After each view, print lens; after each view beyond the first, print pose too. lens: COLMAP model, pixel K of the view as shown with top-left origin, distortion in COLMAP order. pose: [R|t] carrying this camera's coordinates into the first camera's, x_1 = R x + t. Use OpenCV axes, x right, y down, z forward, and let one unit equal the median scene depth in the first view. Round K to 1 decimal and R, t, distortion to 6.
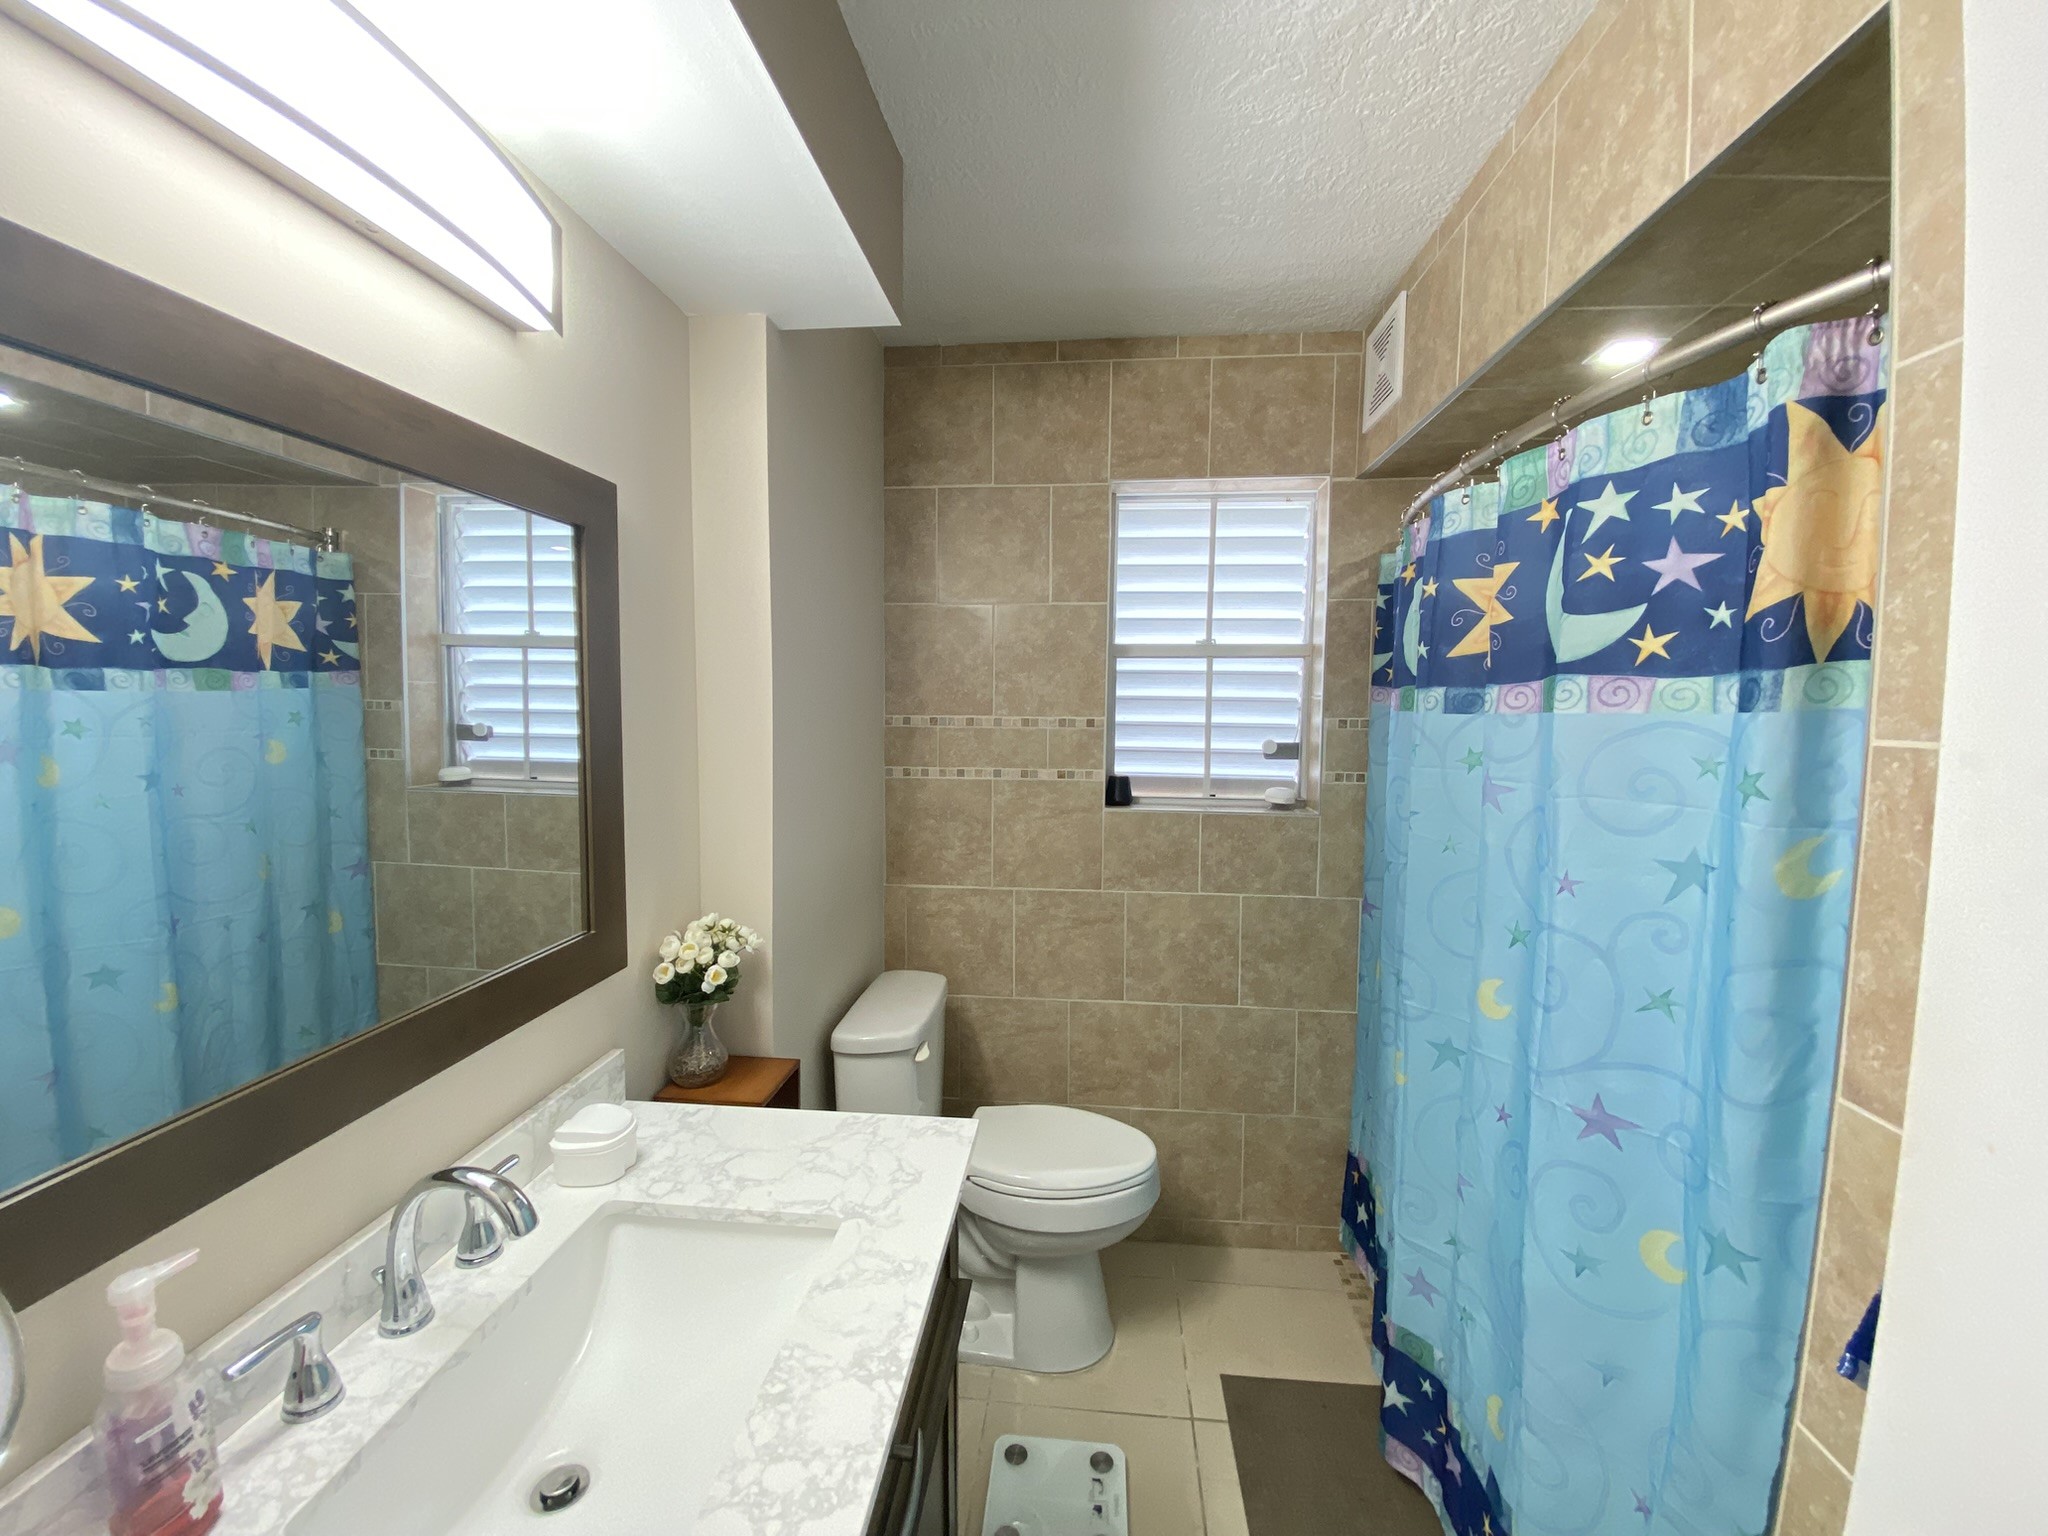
lens RADIAL K [[824.1, 0, 1031.9], [0, 824.1, 756.5], [0, 0, 1]] dist [0.000426, -0.000793]
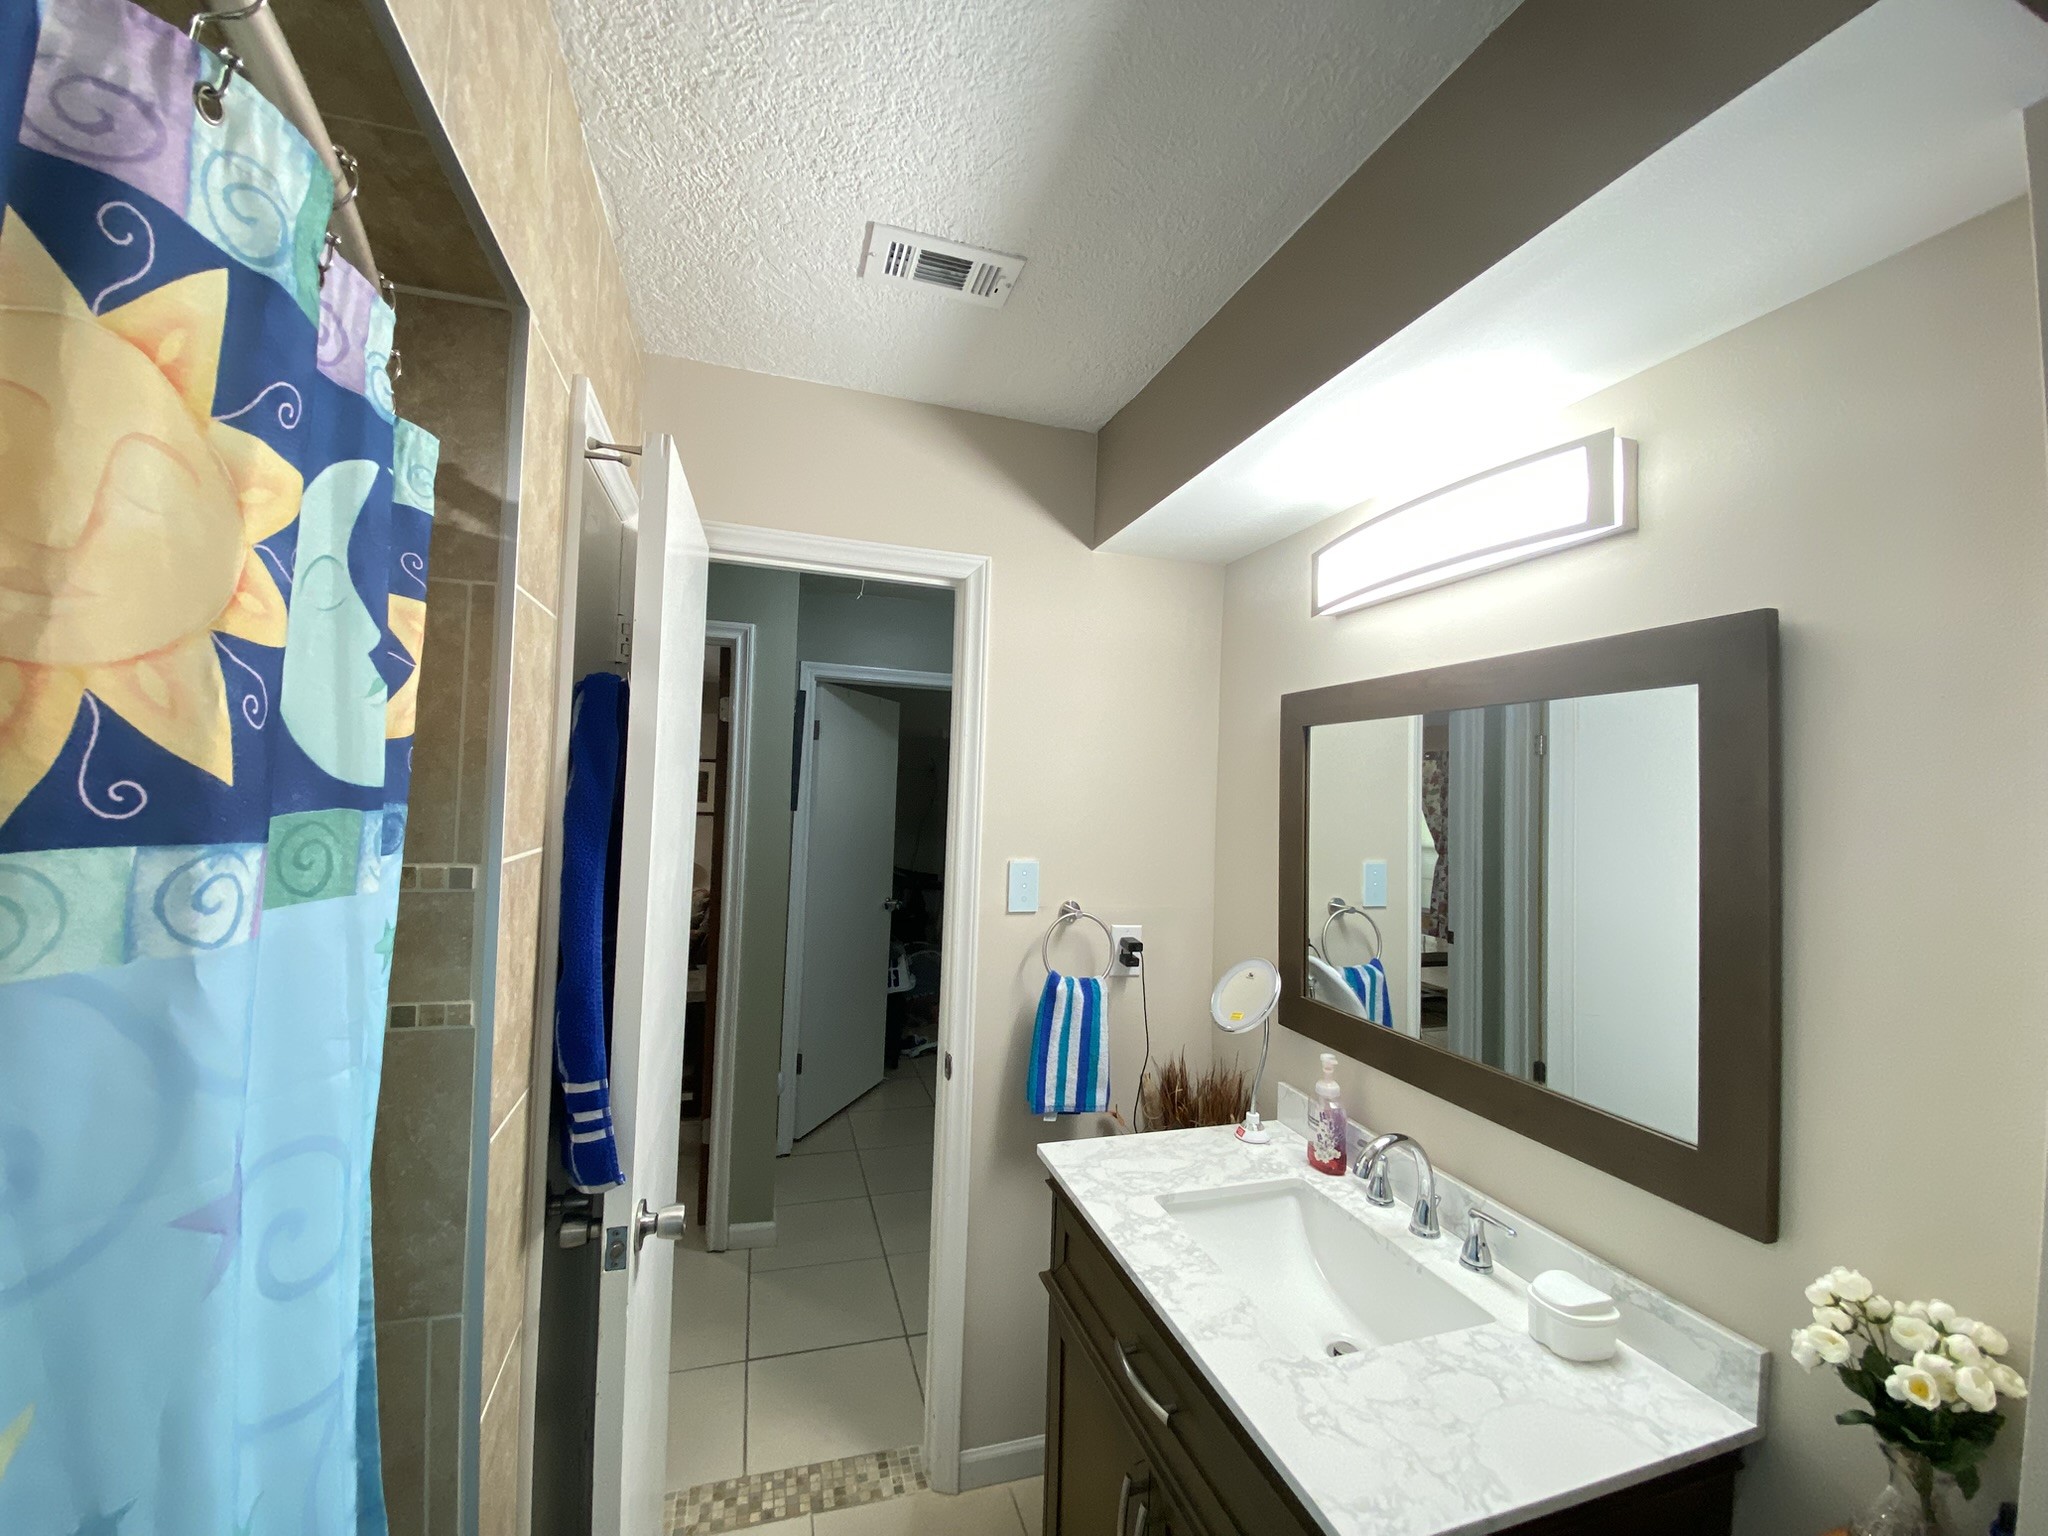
lens RADIAL K [[824.1, 0, 1021.6], [0, 824.1, 767.0], [0, 0, 1]] dist [0.000426, -0.000793]
pose [[-0.919438, -0.045124, -0.390638, 0.528892], [-0.062343, 0.997557, 0.031506, -0.191607], [0.388263, 0.053321, -0.920005, 1.713513]]
